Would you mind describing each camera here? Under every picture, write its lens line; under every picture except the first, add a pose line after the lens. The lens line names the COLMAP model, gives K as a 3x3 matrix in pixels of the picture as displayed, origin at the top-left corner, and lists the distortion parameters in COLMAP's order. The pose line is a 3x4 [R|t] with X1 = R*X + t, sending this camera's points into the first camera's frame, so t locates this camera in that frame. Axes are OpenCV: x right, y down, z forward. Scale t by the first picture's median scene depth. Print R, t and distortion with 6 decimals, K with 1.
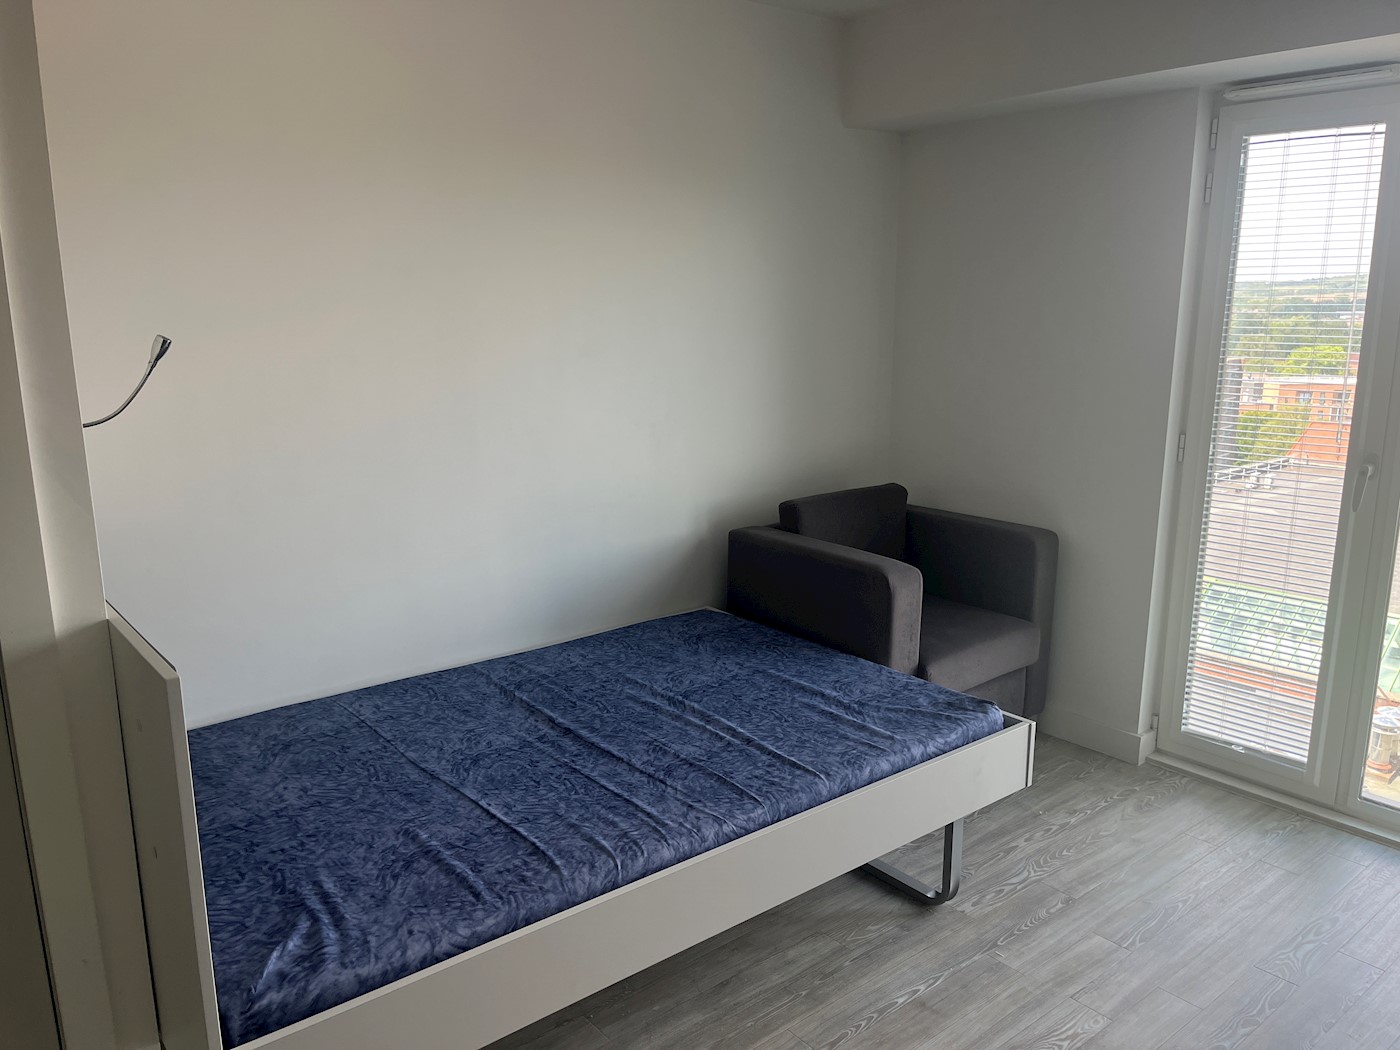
lens RADIAL K [[1076.3, 0, 698.8], [0, 1076.3, 527.0], [0, 0, 1]] dist [0.009425, -0.027252]
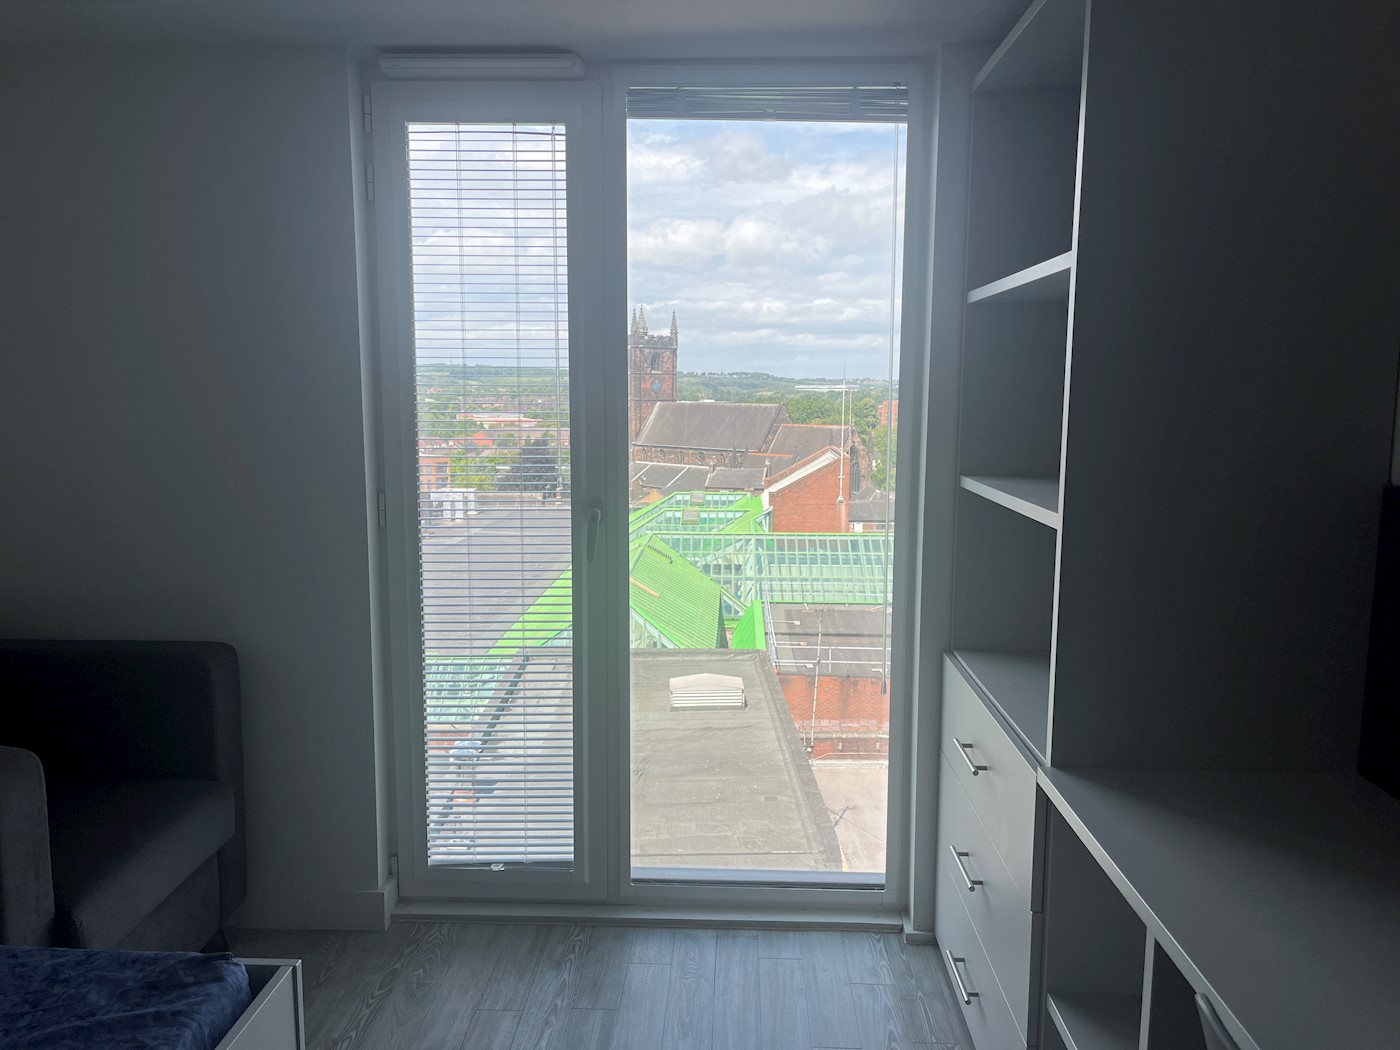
lens RADIAL K [[1076.3, 0, 697.6], [0, 1076.3, 514.2], [0, 0, 1]] dist [0.009425, -0.027252]
pose [[0.657984, -0.094384, 0.747094, 0.017380], [0.139349, 0.990241, 0.002374, -0.041143], [-0.740027, 0.102545, 0.664714, 0.331979]]
